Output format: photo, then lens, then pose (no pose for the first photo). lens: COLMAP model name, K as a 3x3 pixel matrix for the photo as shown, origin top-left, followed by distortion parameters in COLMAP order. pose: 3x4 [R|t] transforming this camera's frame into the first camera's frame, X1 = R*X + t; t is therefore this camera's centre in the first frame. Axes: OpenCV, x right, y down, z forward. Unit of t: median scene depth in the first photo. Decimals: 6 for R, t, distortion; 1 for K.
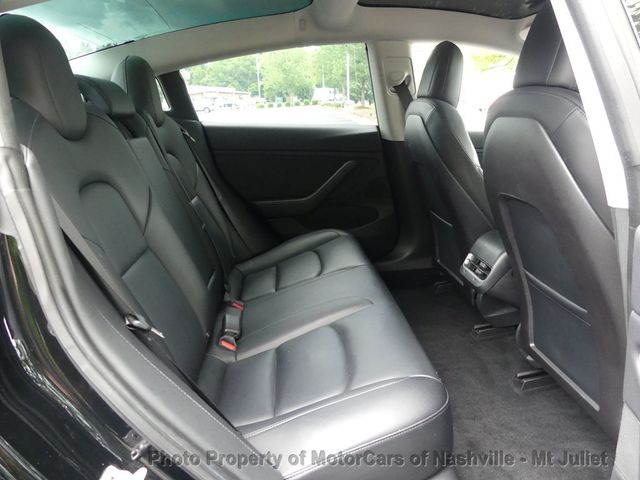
lens RADIAL K [[477.5, 0, 317.7], [0, 477.5, 244.8], [0, 0, 1]] dist [-0.013716, 0.004164]
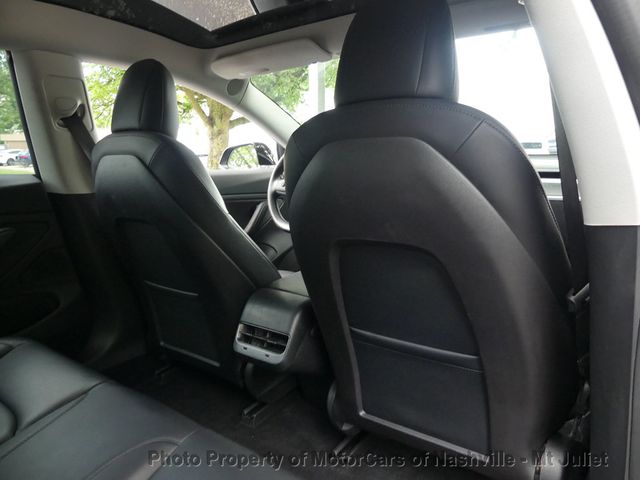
lens RADIAL K [[477.5, 0, 324.0], [0, 477.5, 242.8], [0, 0, 1]] dist [-0.013716, 0.004164]
pose [[0.675665, -0.124217, 0.726668, -0.115221], [0.213019, 0.976552, -0.031135, -0.048021], [-0.705761, 0.175831, 0.686283, 0.279752]]
